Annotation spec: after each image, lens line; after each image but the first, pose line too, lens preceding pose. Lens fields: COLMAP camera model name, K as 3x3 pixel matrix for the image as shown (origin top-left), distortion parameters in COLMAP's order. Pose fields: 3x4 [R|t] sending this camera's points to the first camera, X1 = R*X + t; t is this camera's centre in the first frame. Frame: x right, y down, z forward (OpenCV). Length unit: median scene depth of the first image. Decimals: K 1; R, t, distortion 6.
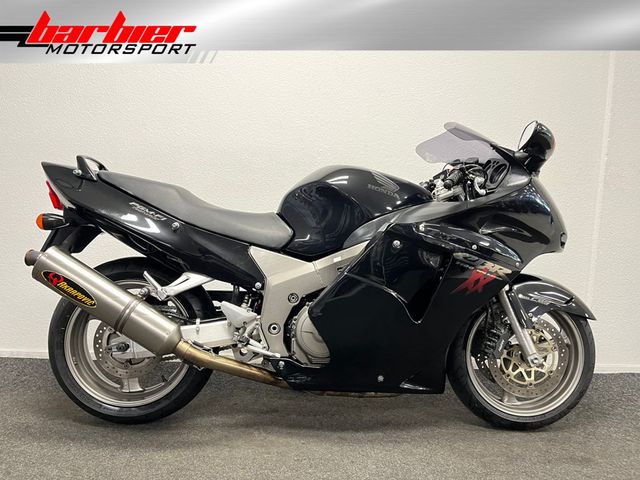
lens RADIAL K [[474.0, 0, 321.4], [0, 474.0, 235.9], [0, 0, 1]] dist [0.031082, -0.025202]
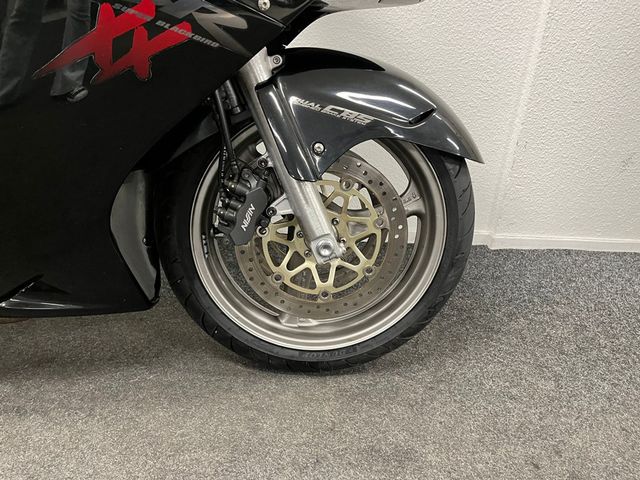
lens RADIAL K [[474.0, 0, 316.7], [0, 474.0, 241.1], [0, 0, 1]] dist [0.031082, -0.025202]
pose [[0.999618, 0.008130, 0.026425, 0.414510], [-0.015964, 0.950084, 0.311585, 0.110481], [-0.022573, -0.311888, 0.949851, 0.559087]]
